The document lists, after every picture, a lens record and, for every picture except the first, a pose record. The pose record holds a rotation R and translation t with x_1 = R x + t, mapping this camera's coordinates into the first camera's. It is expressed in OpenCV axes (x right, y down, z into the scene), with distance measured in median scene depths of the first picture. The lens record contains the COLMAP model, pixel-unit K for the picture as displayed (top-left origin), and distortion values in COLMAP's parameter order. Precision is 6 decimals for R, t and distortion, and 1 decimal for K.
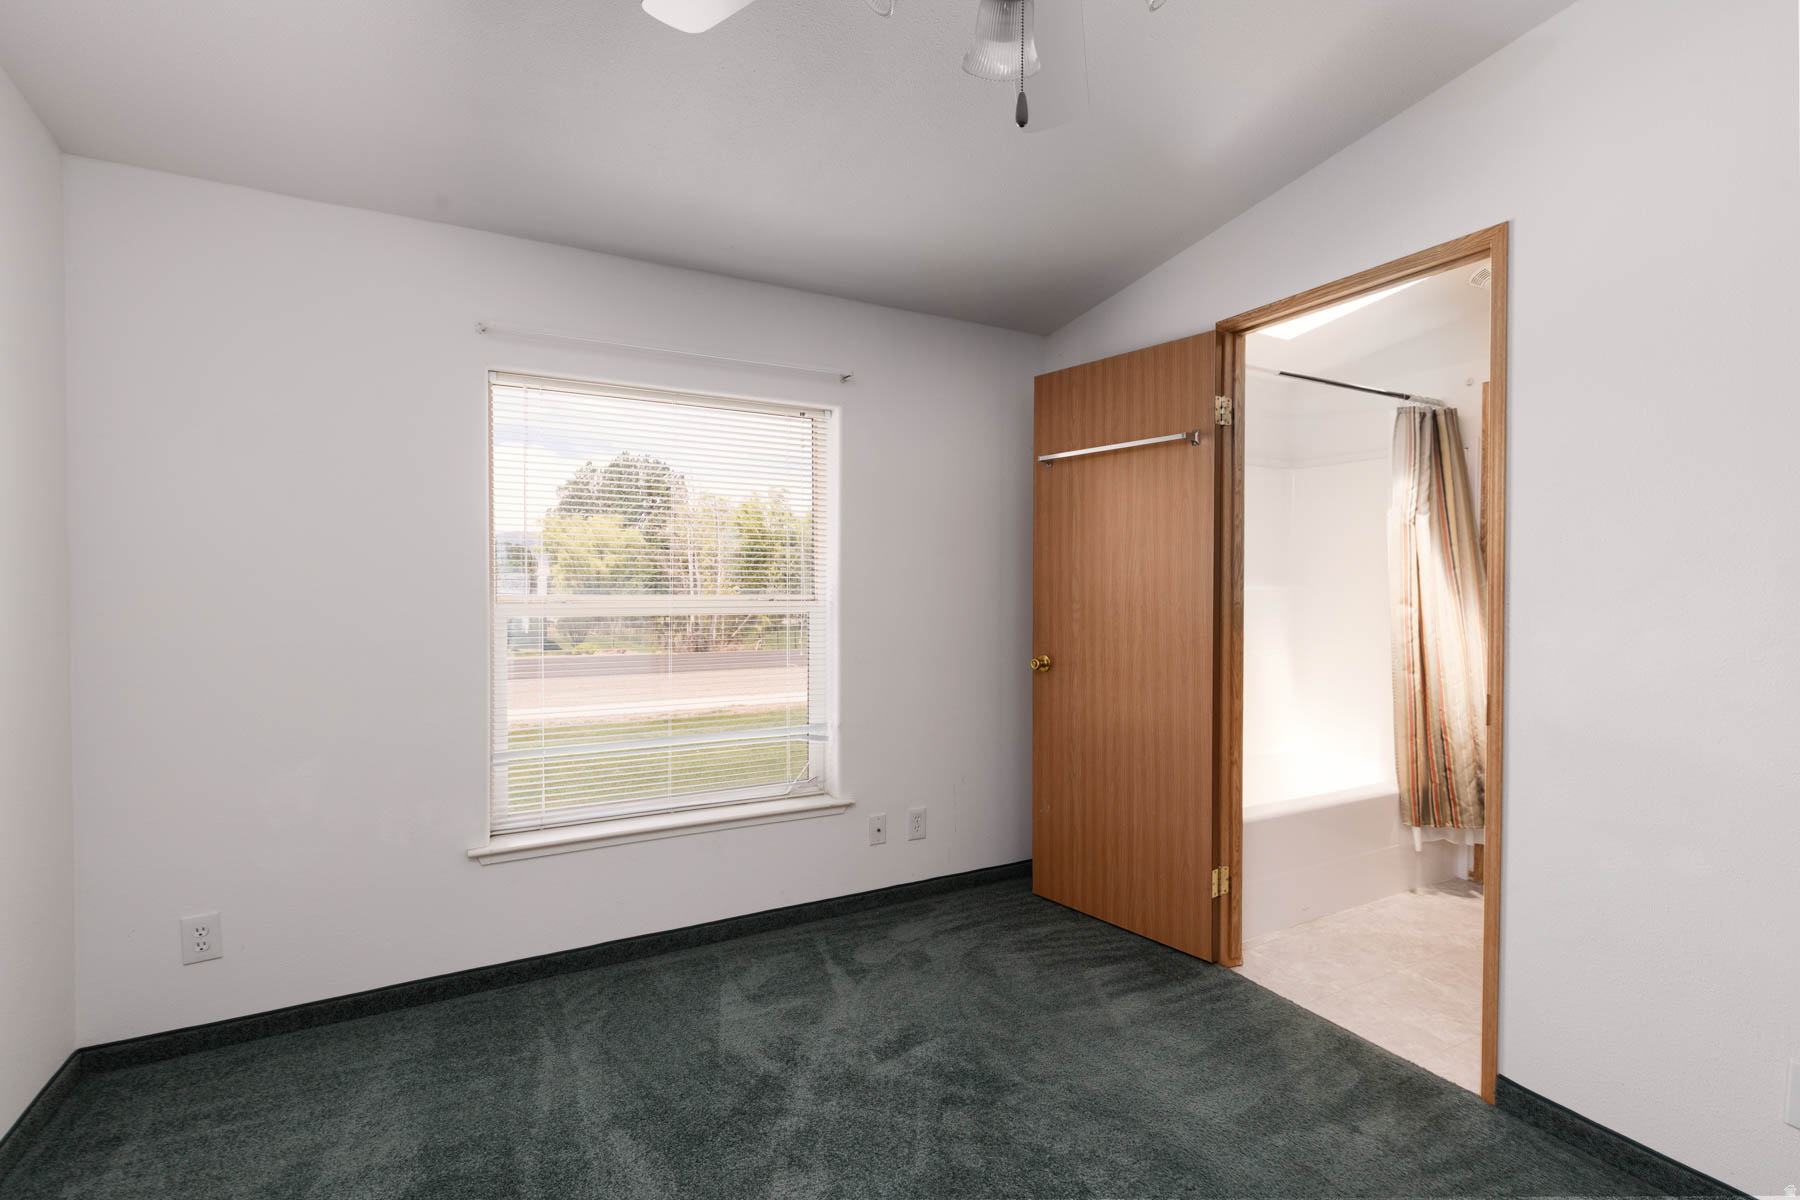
lens RADIAL K [[816.4, 0, 894.3], [0, 816.4, 597.2], [0, 0, 1]] dist [0.010805, -0.000092]
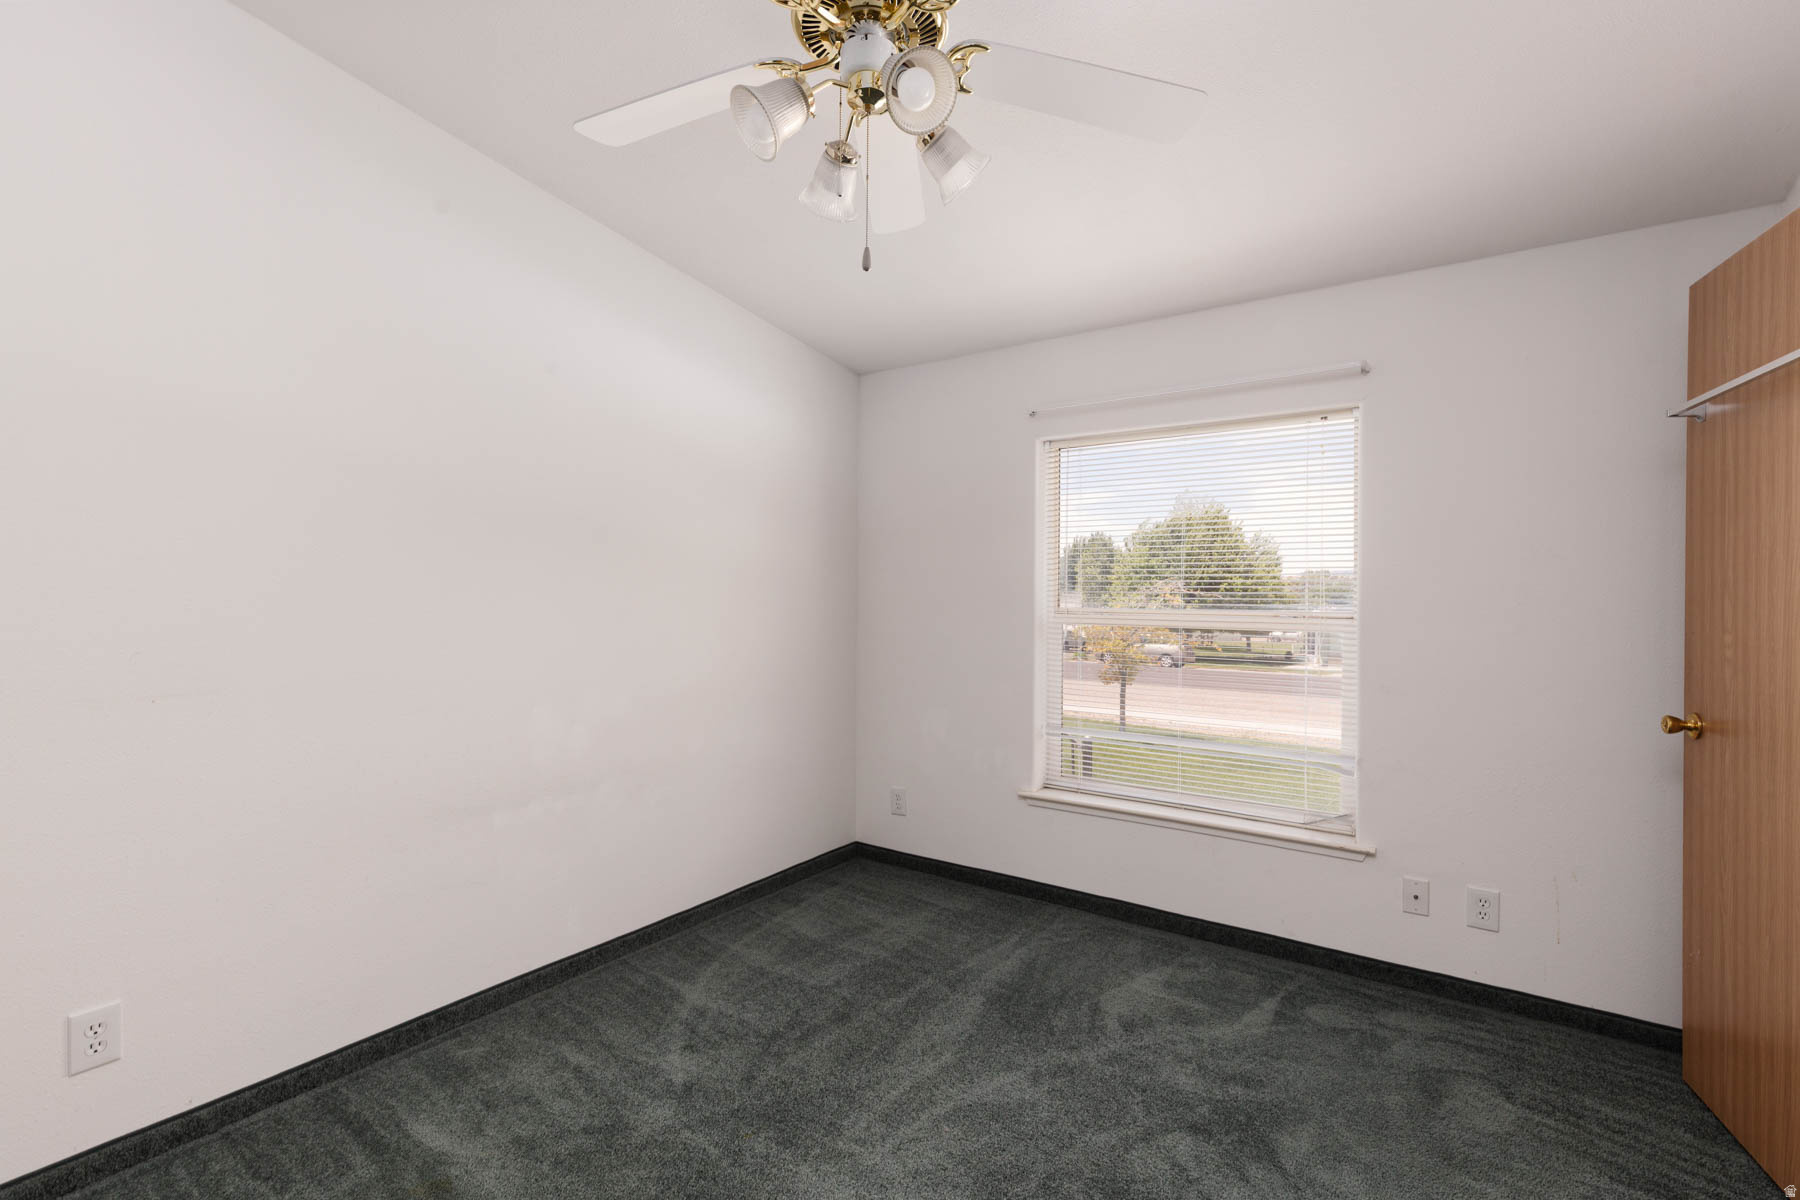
lens RADIAL K [[816.4, 0, 894.3], [0, 816.4, 597.2], [0, 0, 1]] dist [0.010805, -0.000092]
pose [[0.455931, 0.002398, -0.890012, 0.509454], [-0.024049, 0.999664, -0.009626, 0.001025], [0.889690, 0.025793, 0.455836, 0.146360]]
